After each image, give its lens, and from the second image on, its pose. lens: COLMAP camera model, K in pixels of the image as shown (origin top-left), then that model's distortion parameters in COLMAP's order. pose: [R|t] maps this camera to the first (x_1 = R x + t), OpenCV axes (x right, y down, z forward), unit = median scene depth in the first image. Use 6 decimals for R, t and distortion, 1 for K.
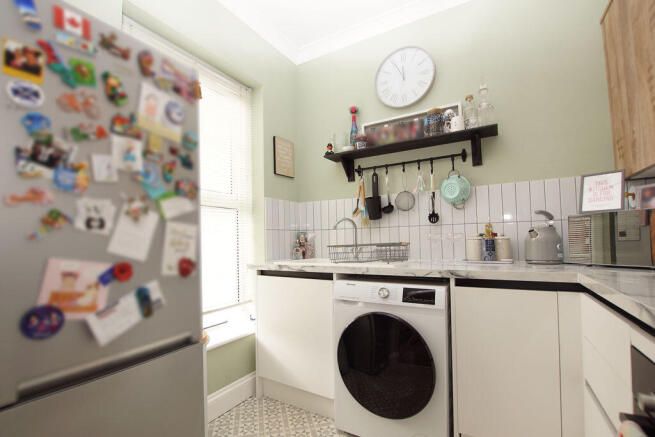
lens RADIAL K [[305.8, 0, 327.7], [0, 305.8, 237.6], [0, 0, 1]] dist [0.000982, 0.000458]
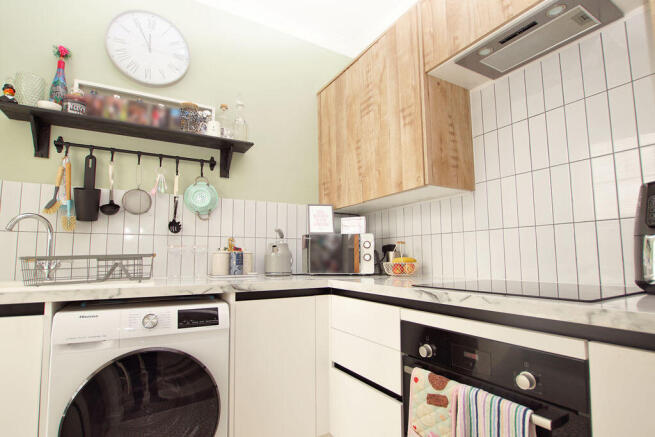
lens RADIAL K [[338.6, 0, 327.3], [0, 338.6, 236.8], [0, 0, 1]] dist [-0.002439, -0.000301]
pose [[0.508154, 0.068820, 0.858512, -0.252180], [-0.017467, 0.997421, -0.069617, 0.022057], [-0.861089, 0.020381, 0.508046, 0.170937]]
